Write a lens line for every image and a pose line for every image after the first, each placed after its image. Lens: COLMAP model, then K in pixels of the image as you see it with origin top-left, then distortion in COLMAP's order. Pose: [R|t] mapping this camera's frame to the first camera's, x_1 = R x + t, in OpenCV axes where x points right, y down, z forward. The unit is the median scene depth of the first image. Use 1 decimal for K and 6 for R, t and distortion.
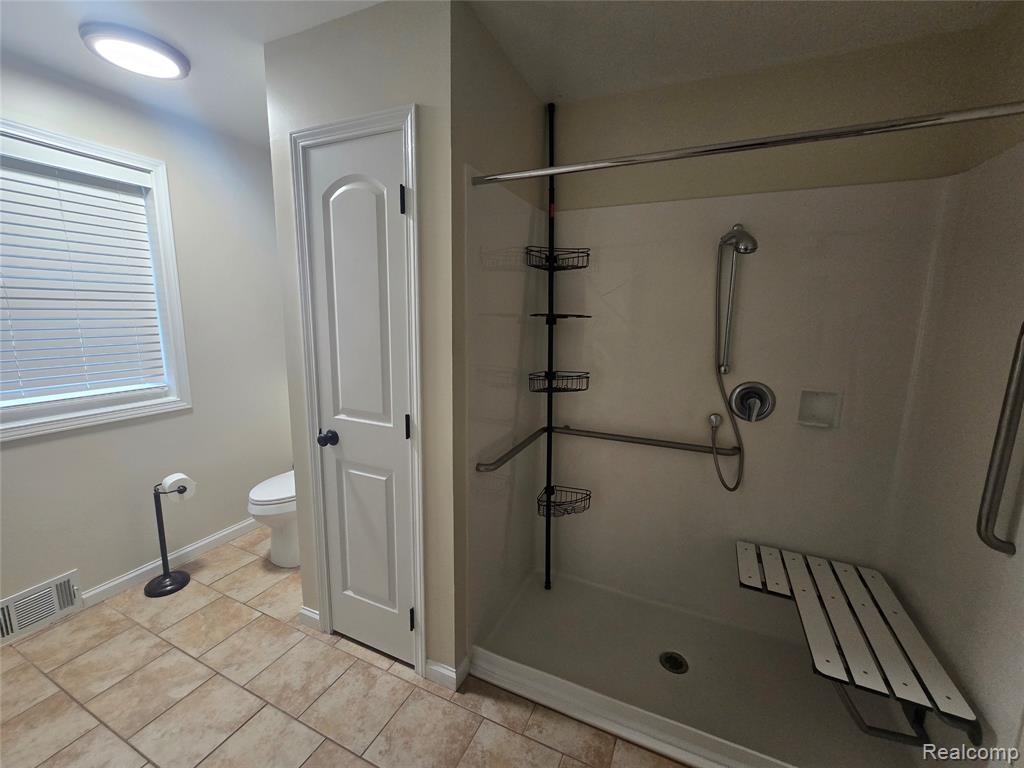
lens RADIAL K [[418.6, 0, 512.1], [0, 418.6, 383.5], [0, 0, 1]] dist [-0.001652, -0.000536]
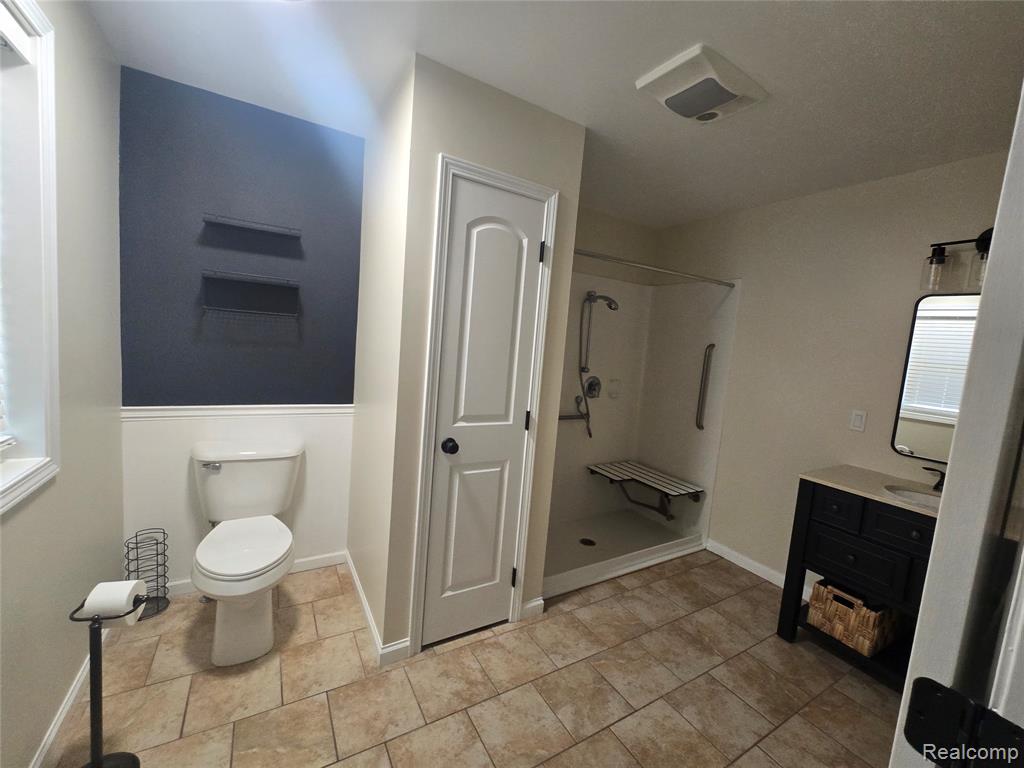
lens RADIAL K [[418.6, 0, 509.7], [0, 418.6, 383.7], [0, 0, 1]] dist [-0.001652, -0.000536]
pose [[0.569680, -0.057009, 0.819887, -1.257962], [0.068904, 0.997392, 0.021475, -0.040986], [-0.818973, 0.044260, 0.572123, 0.278183]]
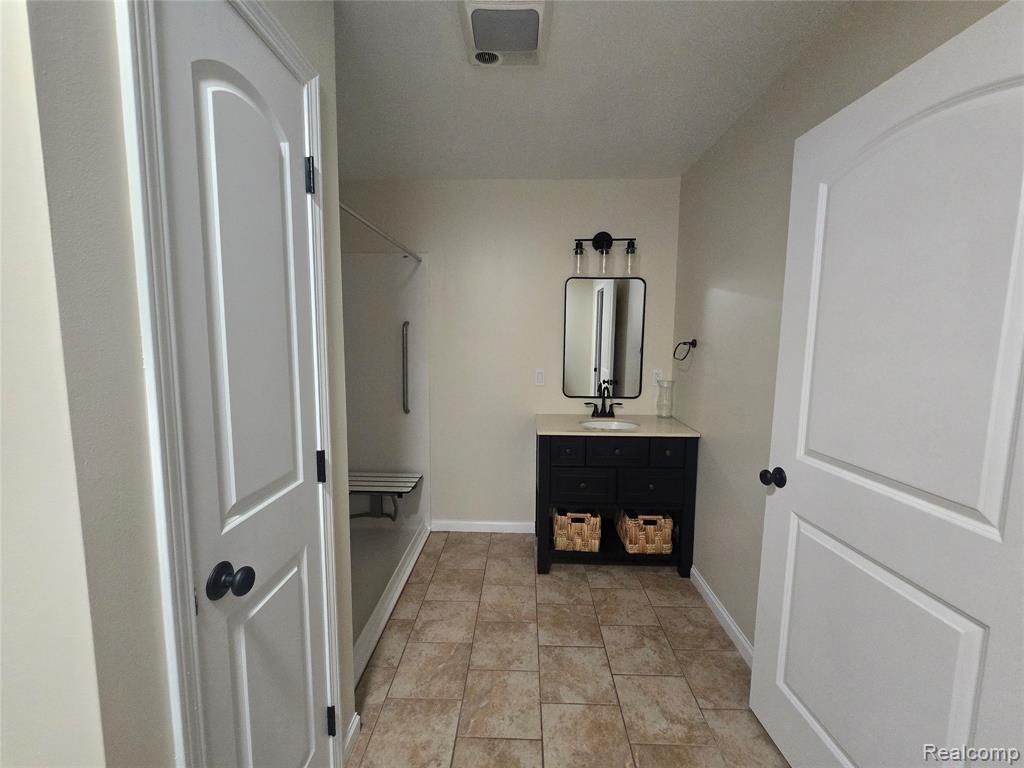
lens RADIAL K [[418.6, 0, 510.8], [0, 418.6, 381.3], [0, 0, 1]] dist [-0.001652, -0.000536]
pose [[-0.385289, -0.117711, 0.915258, -1.004333], [0.143973, 0.972017, 0.185618, -0.133122], [-0.911496, 0.203289, -0.357561, 0.865934]]
